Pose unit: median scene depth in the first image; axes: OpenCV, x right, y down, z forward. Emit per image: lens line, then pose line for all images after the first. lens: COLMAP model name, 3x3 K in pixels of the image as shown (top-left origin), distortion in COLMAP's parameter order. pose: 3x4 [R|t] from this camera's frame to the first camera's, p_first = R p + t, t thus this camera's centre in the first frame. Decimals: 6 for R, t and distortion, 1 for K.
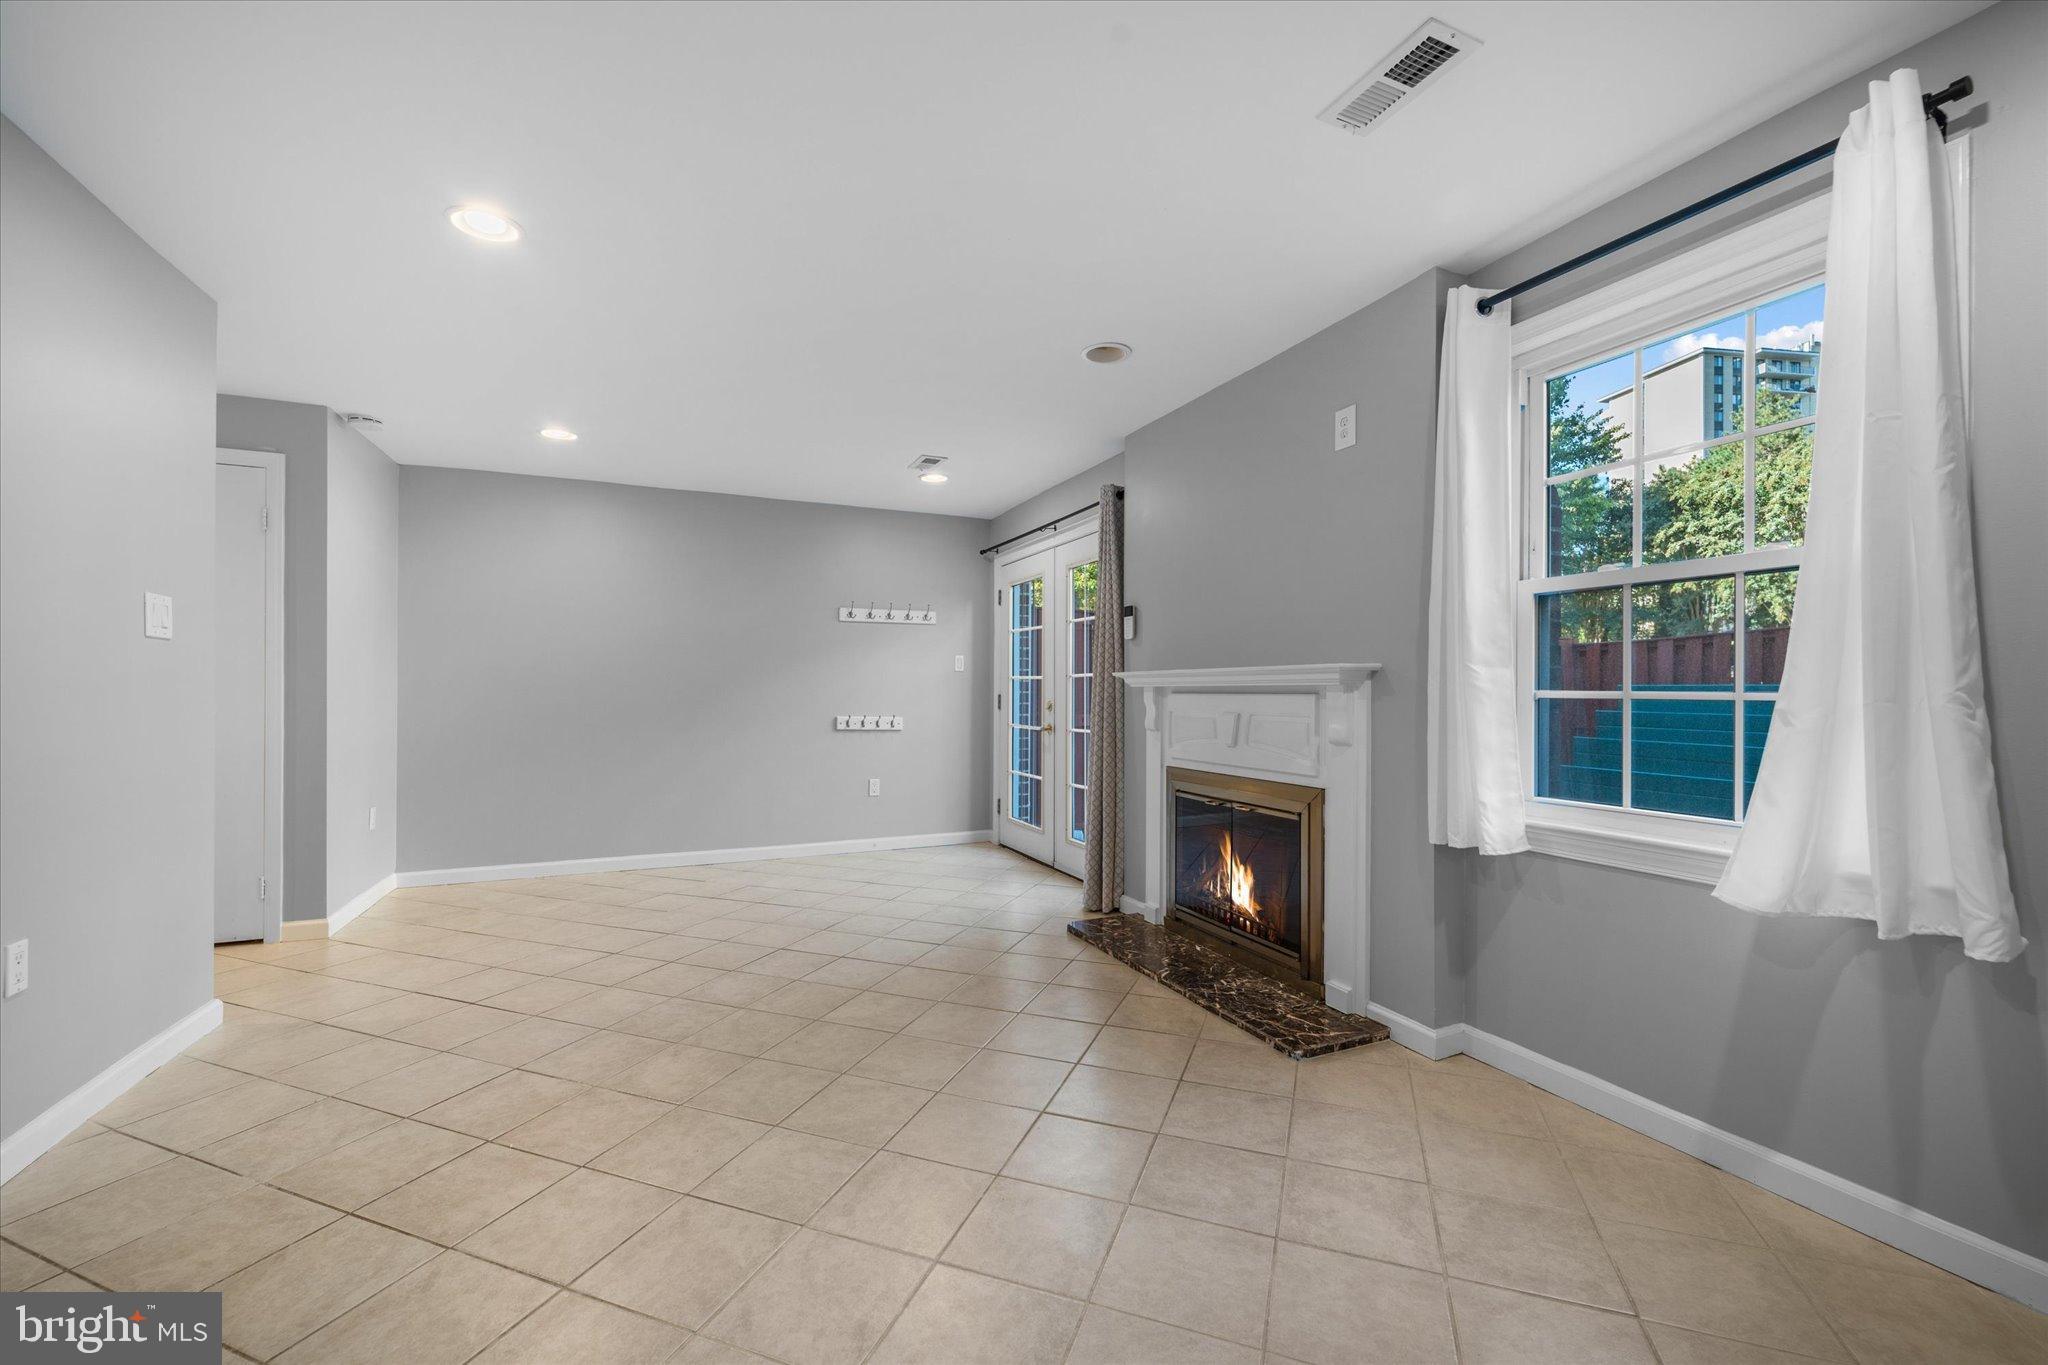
lens RADIAL K [[840.2, 0, 1027.5], [0, 840.2, 687.8], [0, 0, 1]] dist [0.000785, -0.000110]
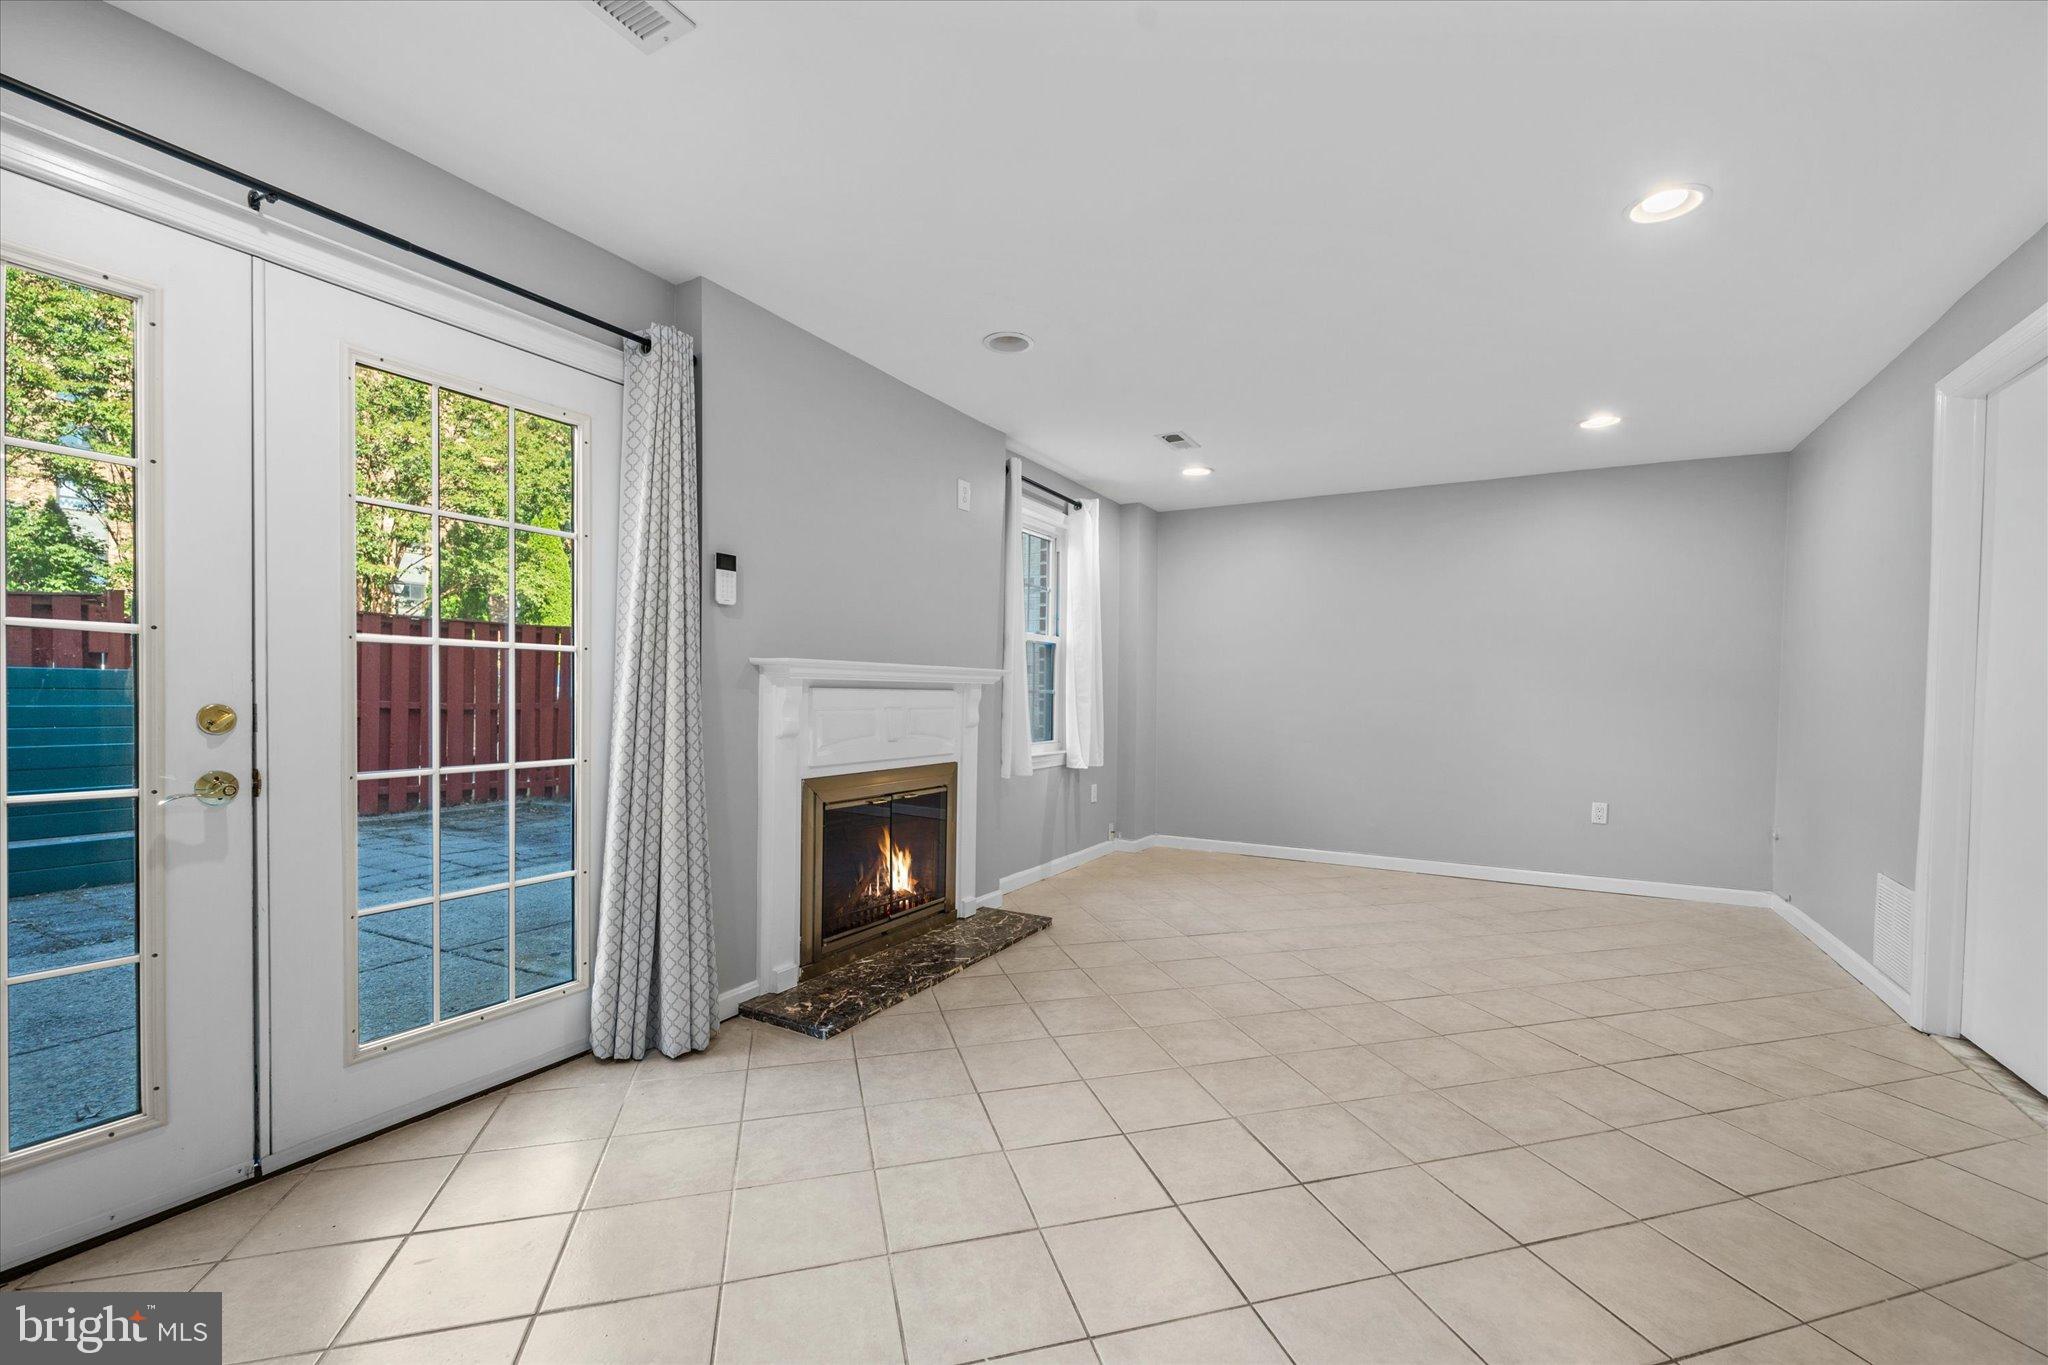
lens RADIAL K [[855.0, 0, 1043.6], [0, 855.0, 719.0], [0, 0, 1]] dist [-0.001016, -0.000200]
pose [[-0.608436, -0.031876, 0.792963, -0.703075], [-0.017447, 0.999489, 0.026791, 0.011580], [-0.793411, 0.002466, -0.608681, 1.508799]]
